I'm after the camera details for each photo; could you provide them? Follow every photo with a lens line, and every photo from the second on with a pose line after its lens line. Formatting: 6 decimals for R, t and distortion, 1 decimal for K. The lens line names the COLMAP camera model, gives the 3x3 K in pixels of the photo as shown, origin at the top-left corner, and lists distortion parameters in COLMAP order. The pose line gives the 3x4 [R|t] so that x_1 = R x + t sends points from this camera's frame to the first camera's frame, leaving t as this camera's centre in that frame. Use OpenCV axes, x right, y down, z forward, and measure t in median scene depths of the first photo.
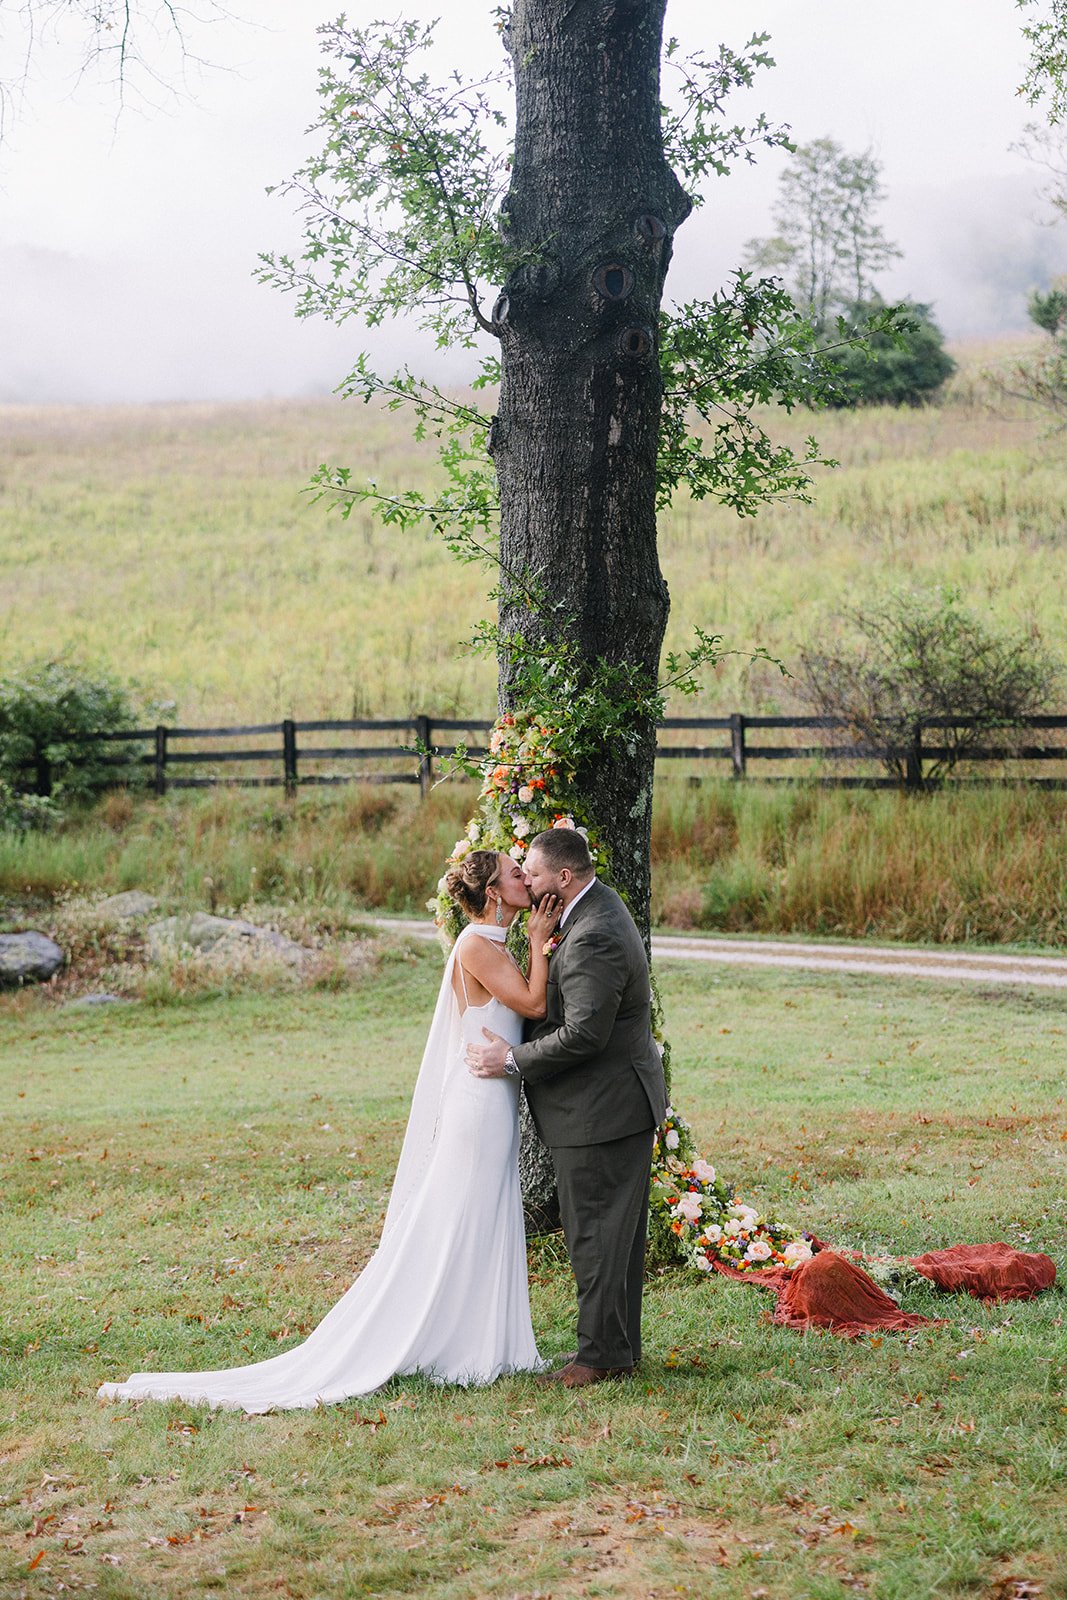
lens RADIAL K [[3643.5, 0, 533.5], [0, 3643.5, 800.0], [0, 0, 1]] dist [-0.009206, -0.147081]
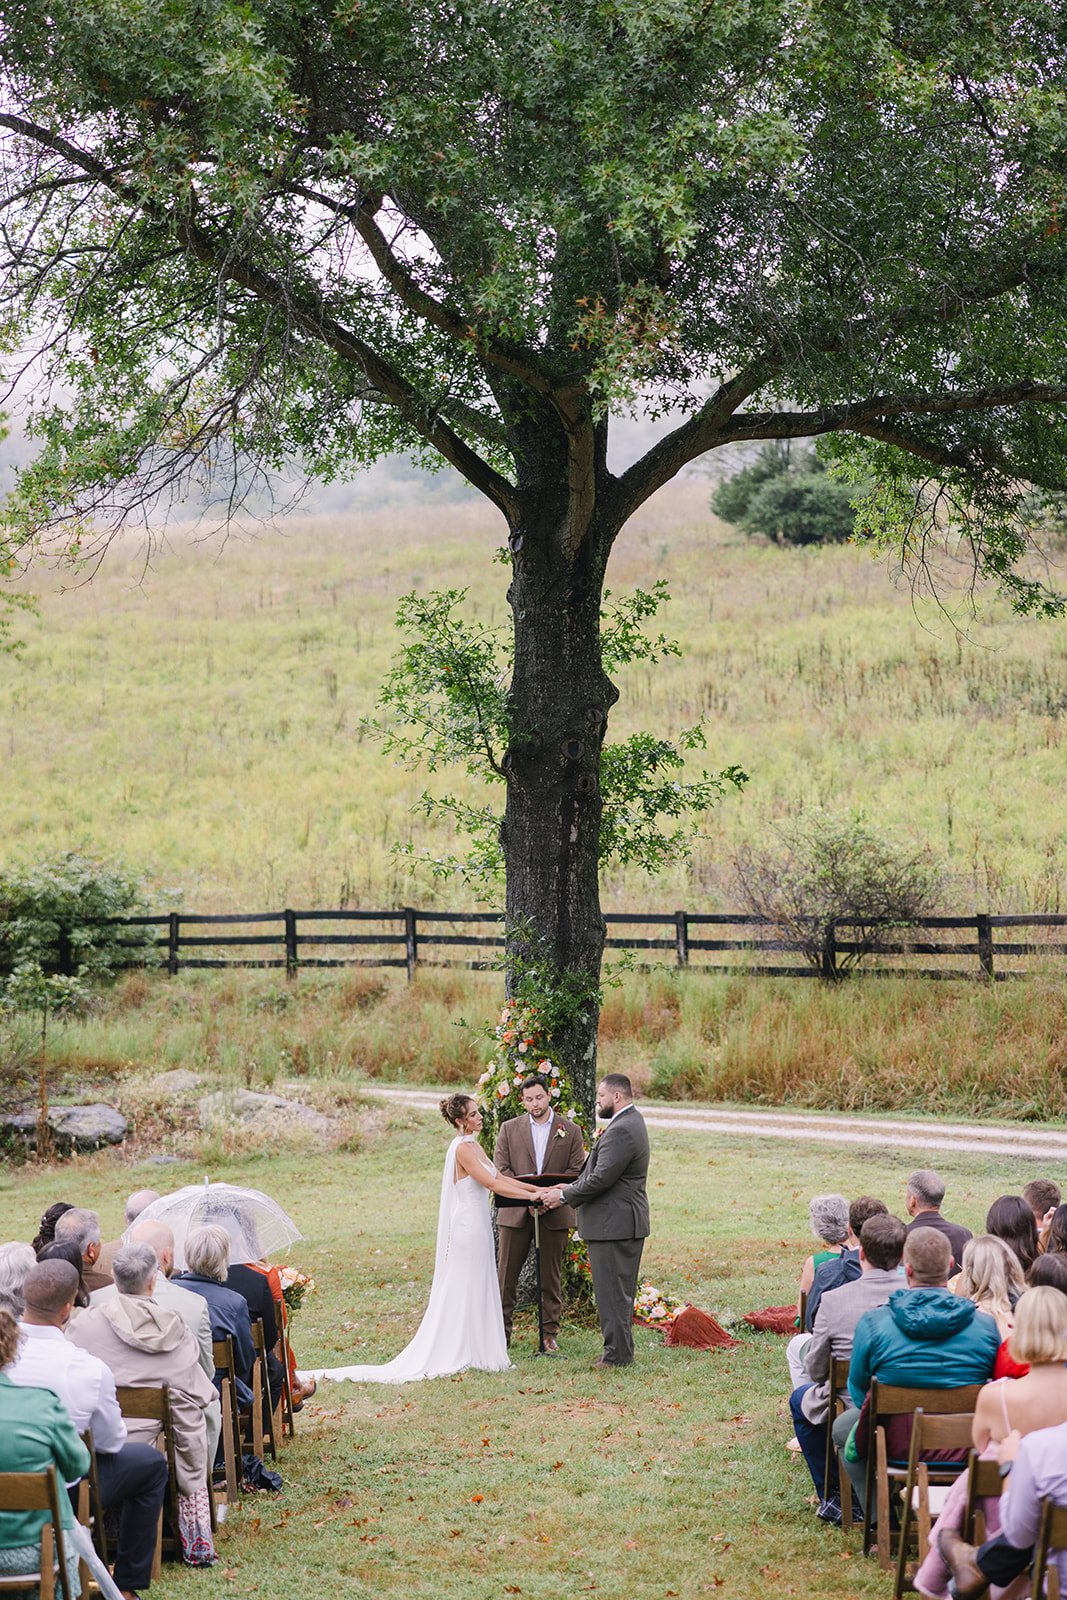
lens RADIAL K [[3643.5, 0, 533.5], [0, 3643.5, 800.0], [0, 0, 1]] dist [-0.009206, -0.147081]
pose [[0.999942, -0.003375, 0.010221, -0.004196], [0.003793, 0.999148, -0.041104, -0.014000], [-0.010073, 0.041140, 0.999103, -0.211700]]
